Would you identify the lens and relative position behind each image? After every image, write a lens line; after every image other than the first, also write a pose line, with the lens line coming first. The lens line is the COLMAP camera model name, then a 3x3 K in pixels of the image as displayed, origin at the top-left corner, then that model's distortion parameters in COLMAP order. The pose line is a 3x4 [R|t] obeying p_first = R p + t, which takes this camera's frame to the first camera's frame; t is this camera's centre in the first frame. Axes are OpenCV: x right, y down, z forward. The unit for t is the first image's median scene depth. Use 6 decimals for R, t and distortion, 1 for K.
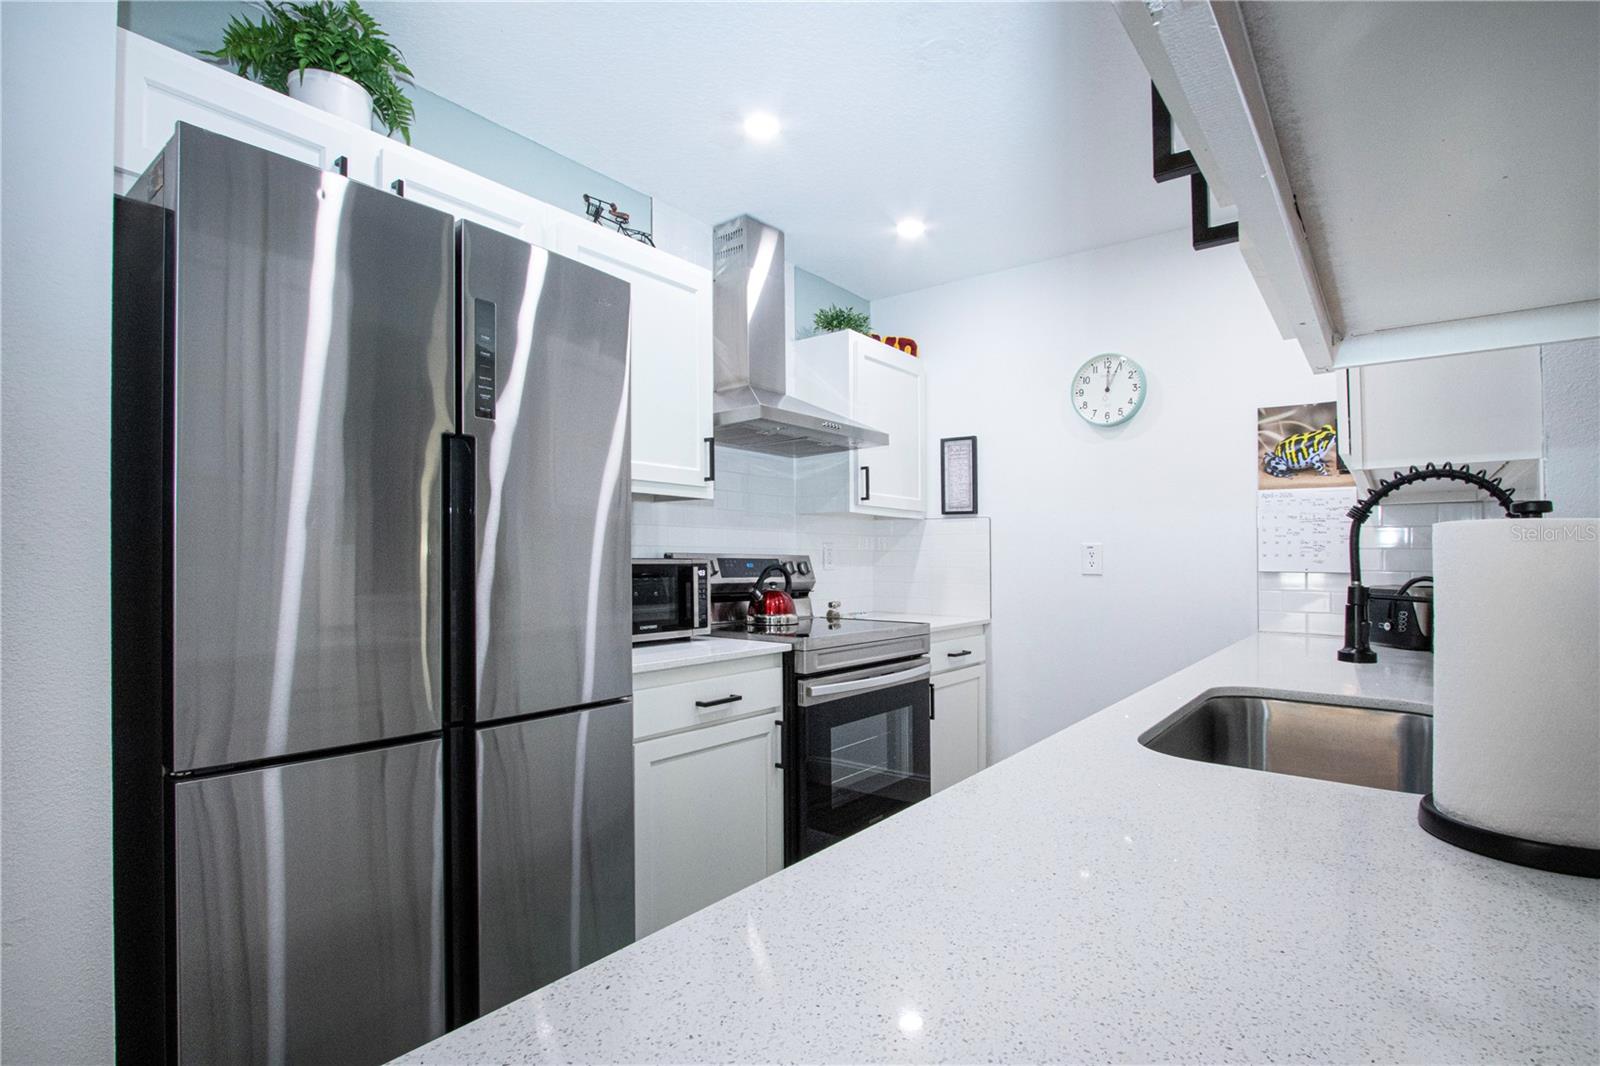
lens RADIAL K [[787.5, 0, 802.5], [0, 787.5, 557.6], [0, 0, 1]] dist [-0.017916, 0.000464]
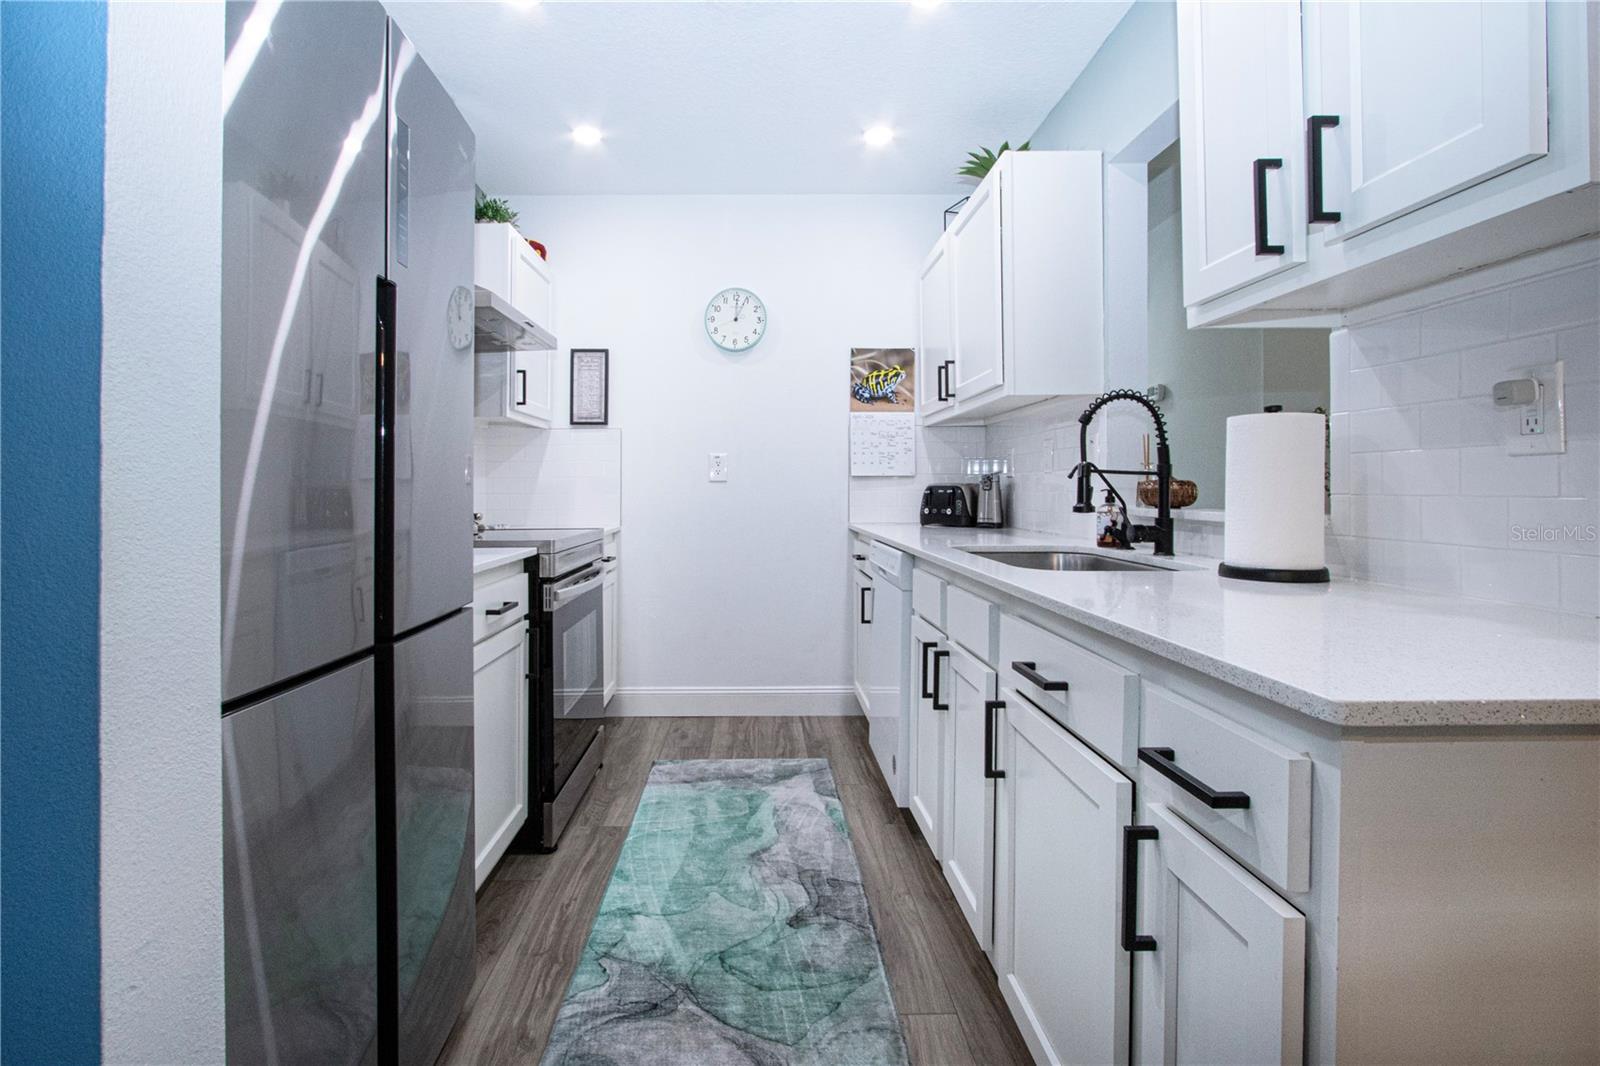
lens RADIAL K [[795.1, 0, 796.9], [0, 795.1, 488.4], [0, 0, 1]] dist [-0.002977, 0.000155]
pose [[0.783218, -0.012433, 0.621623, -0.296700], [0.008780, 0.999922, 0.008937, 0.025891], [-0.621686, -0.001542, 0.783265, 0.038343]]
